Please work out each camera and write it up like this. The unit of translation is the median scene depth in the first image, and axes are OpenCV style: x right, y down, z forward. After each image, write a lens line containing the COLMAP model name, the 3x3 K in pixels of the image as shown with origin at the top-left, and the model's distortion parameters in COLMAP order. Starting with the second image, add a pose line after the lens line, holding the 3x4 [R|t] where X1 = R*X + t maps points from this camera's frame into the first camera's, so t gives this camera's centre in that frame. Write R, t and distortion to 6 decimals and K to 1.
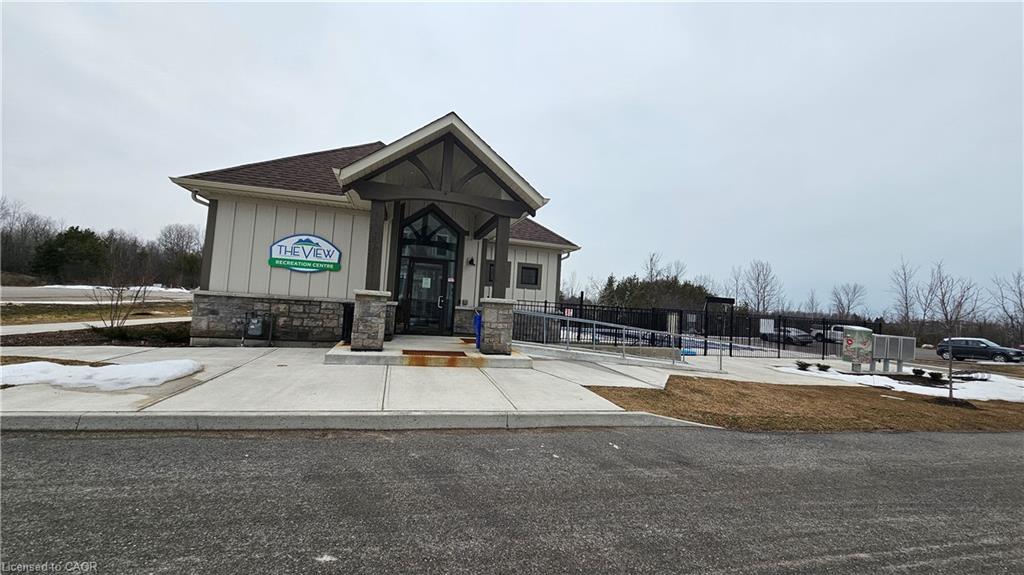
lens RADIAL K [[413.4, 0, 517.4], [0, 413.4, 287.5], [0, 0, 1]] dist [-0.003115, 0.000593]
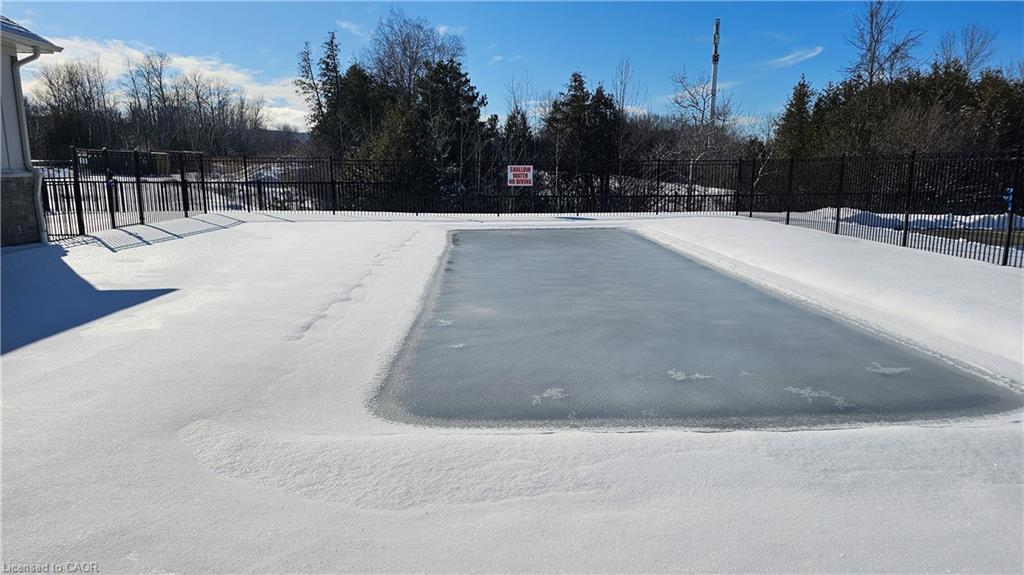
lens RADIAL K [[678.2, 0, 519.8], [0, 678.2, 295.6], [0, 0, 1]] dist [0.050177, -0.019512]
pose [[0.972084, -0.019840, -0.233791, 0.127221], [0.071591, 0.973984, 0.215012, 0.017892], [0.223443, -0.225747, 0.948215, 0.233964]]
